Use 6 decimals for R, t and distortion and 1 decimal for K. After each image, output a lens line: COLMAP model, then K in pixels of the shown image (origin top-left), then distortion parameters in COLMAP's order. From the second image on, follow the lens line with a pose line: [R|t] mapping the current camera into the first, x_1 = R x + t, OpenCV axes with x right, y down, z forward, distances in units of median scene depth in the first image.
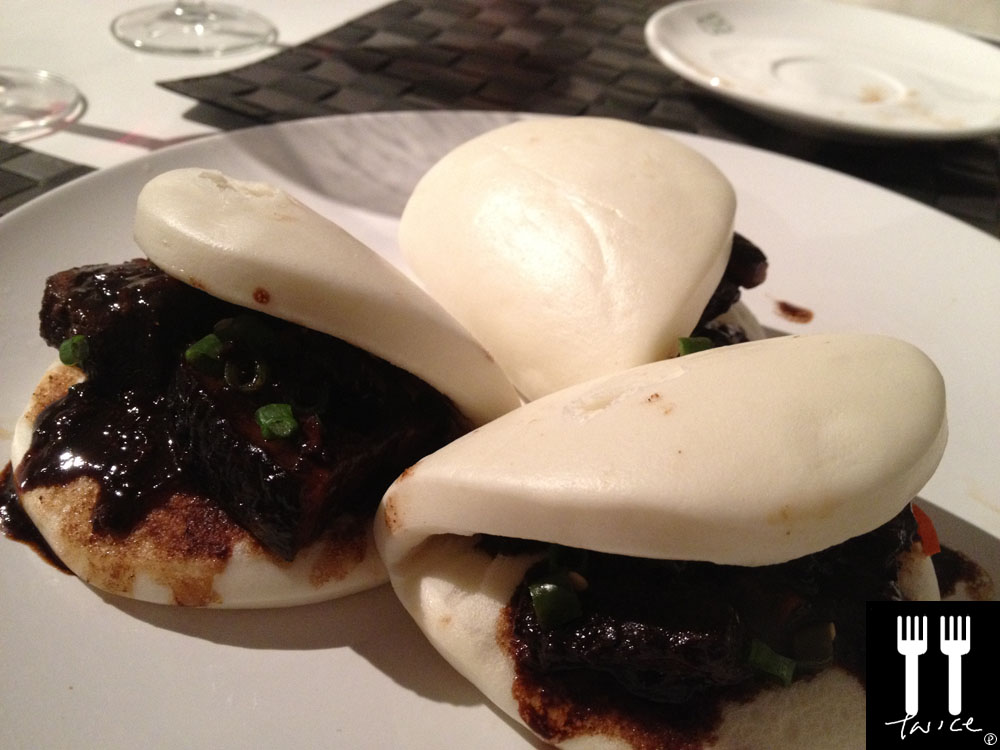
lens RADIAL K [[980.0, 0, 500.0], [0, 980.0, 375.0], [0, 0, 1]] dist [0.103339, -0.357060]
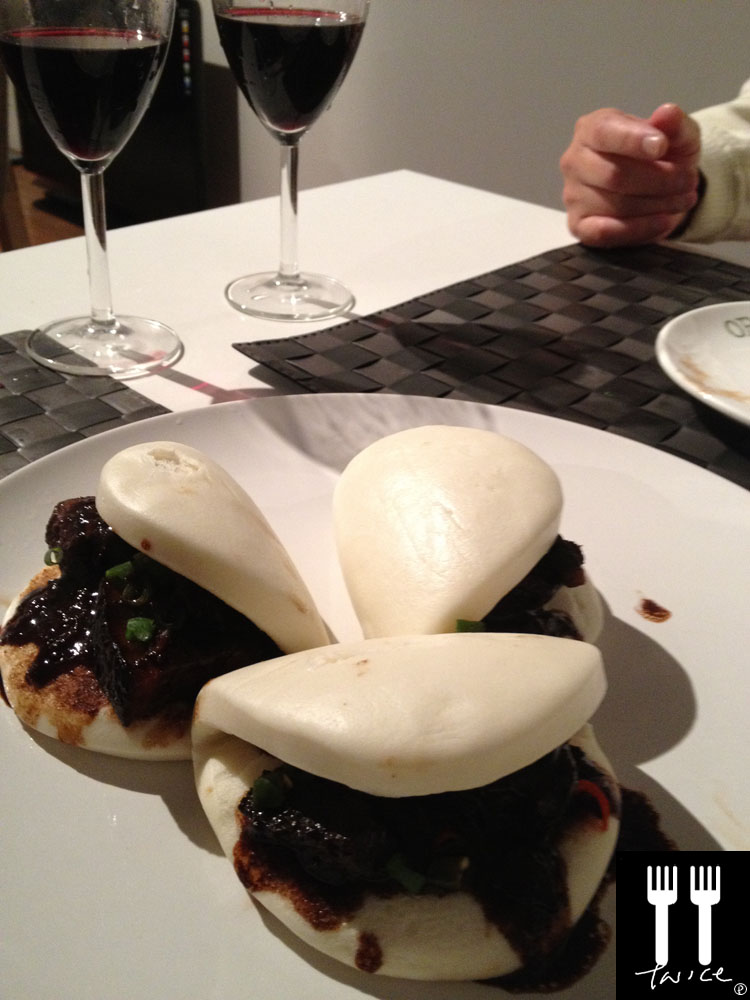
lens RADIAL K [[959.4, 0, 375.0], [0, 959.4, 500.0], [0, 0, 1]] dist [0.008788, 0.001134]
pose [[0.948506, 0.140668, -0.283810, 0.436537], [-0.164206, 0.984550, -0.060803, -0.103119], [0.270872, 0.104275, 0.956951, -0.268087]]
